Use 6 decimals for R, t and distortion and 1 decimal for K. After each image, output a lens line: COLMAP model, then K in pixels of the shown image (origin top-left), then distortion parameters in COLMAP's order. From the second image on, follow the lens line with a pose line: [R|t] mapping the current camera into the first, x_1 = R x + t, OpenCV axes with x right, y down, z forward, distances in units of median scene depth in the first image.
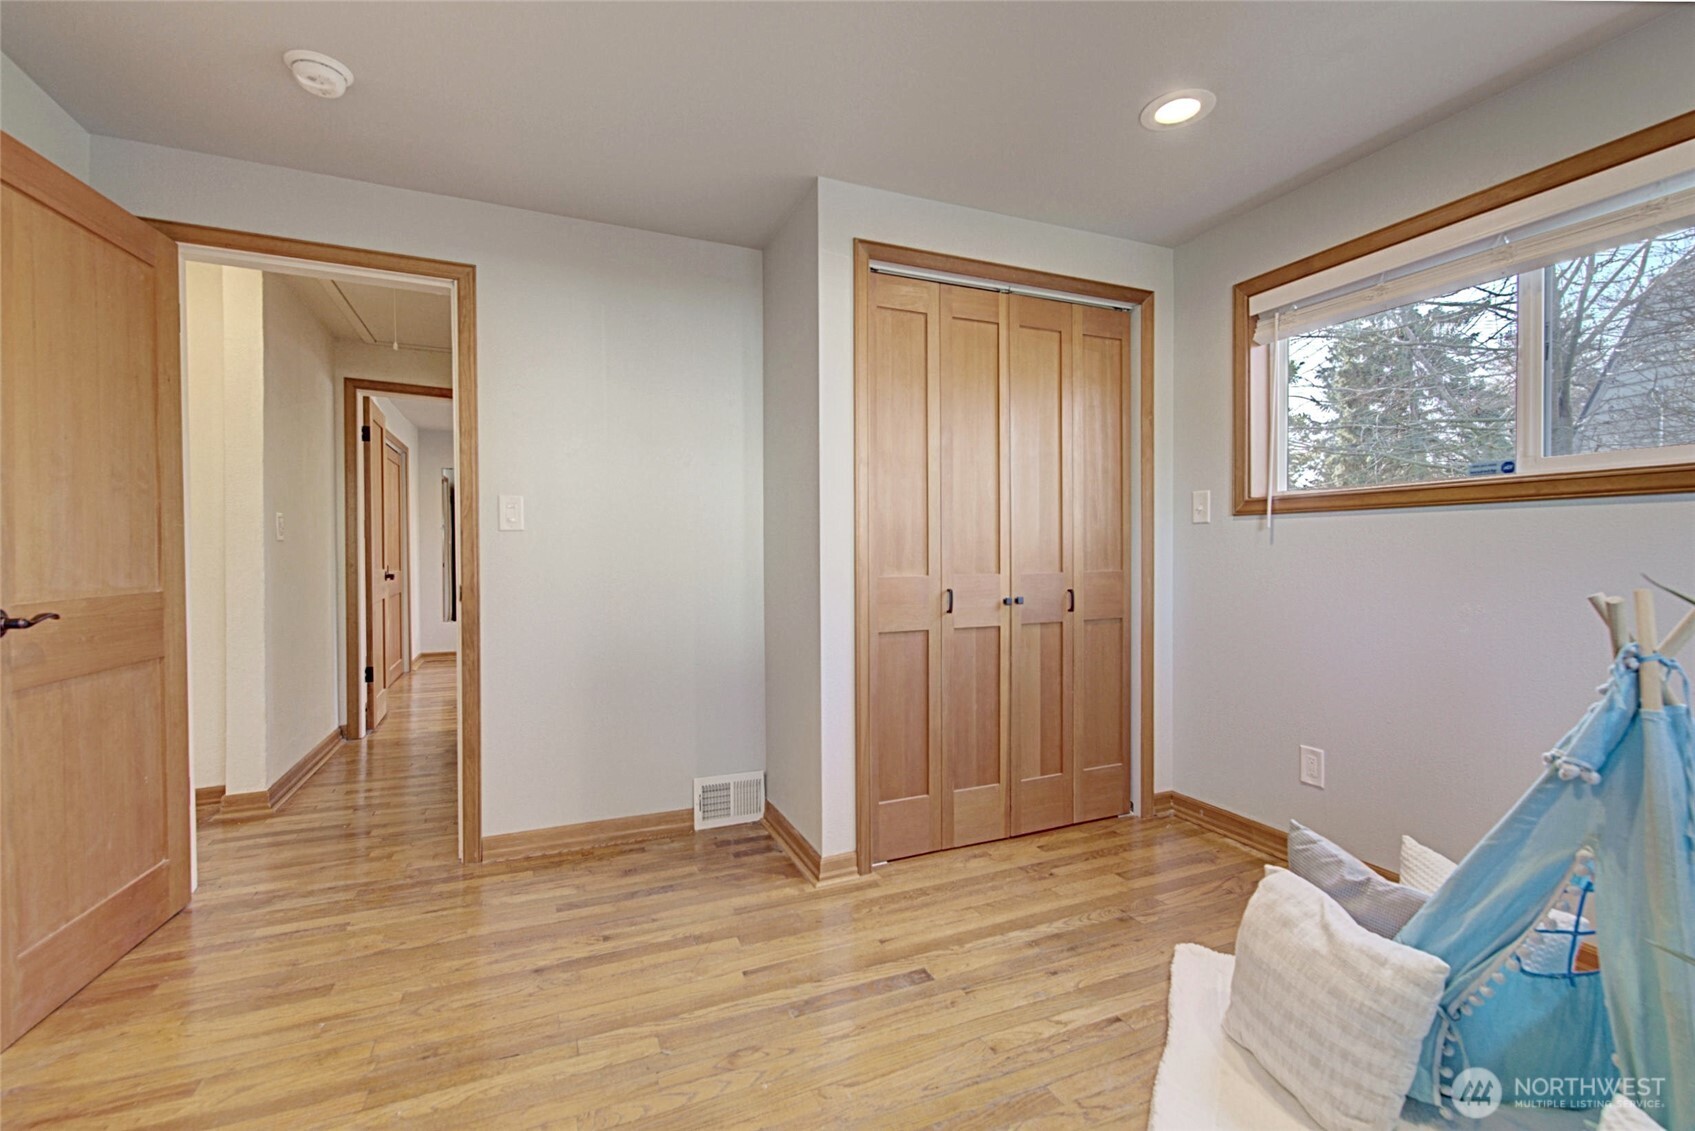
lens RADIAL K [[732.7, 0, 845.4], [0, 732.7, 557.3], [0, 0, 1]] dist [0.002822, 0.000616]
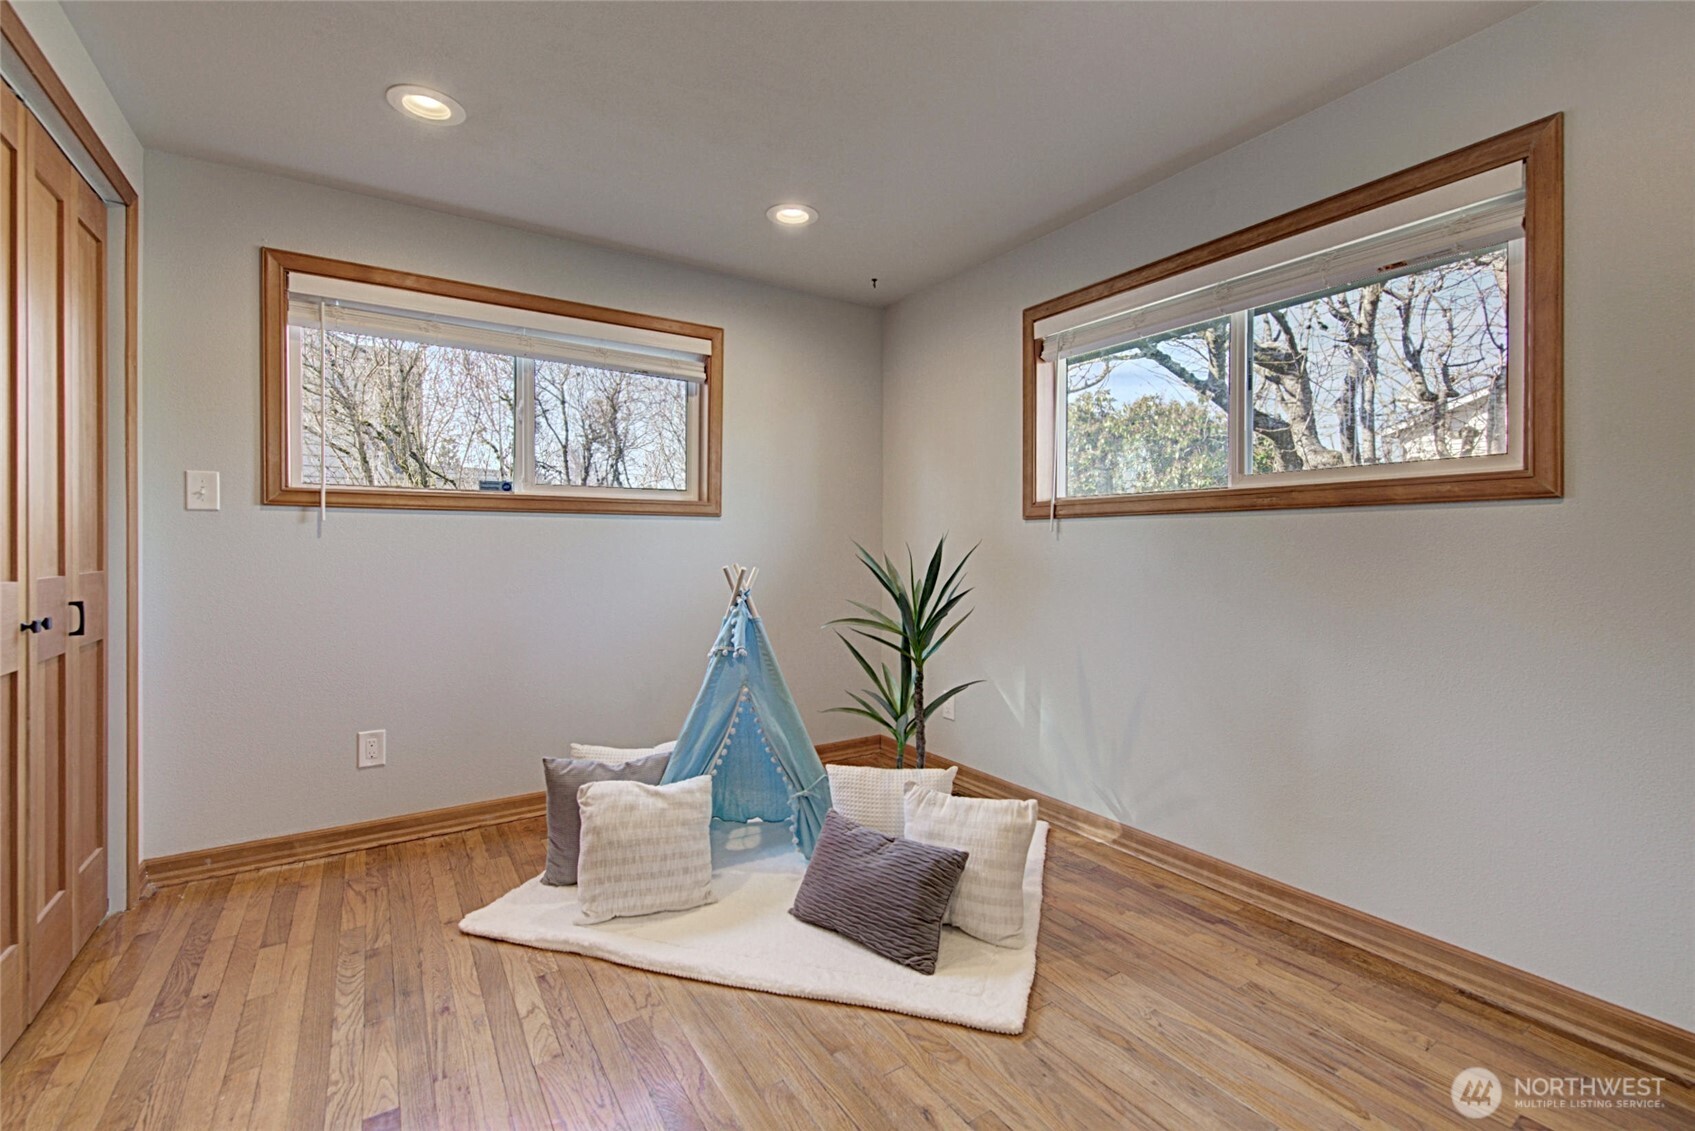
lens RADIAL K [[732.7, 0, 845.4], [0, 732.7, 557.3], [0, 0, 1]] dist [0.002822, 0.000616]
pose [[-0.159444, -0.006874, 0.987183, -0.502332], [0.008648, 0.999928, 0.008359, 0.005867], [-0.987169, 0.009870, -0.159373, 0.481346]]
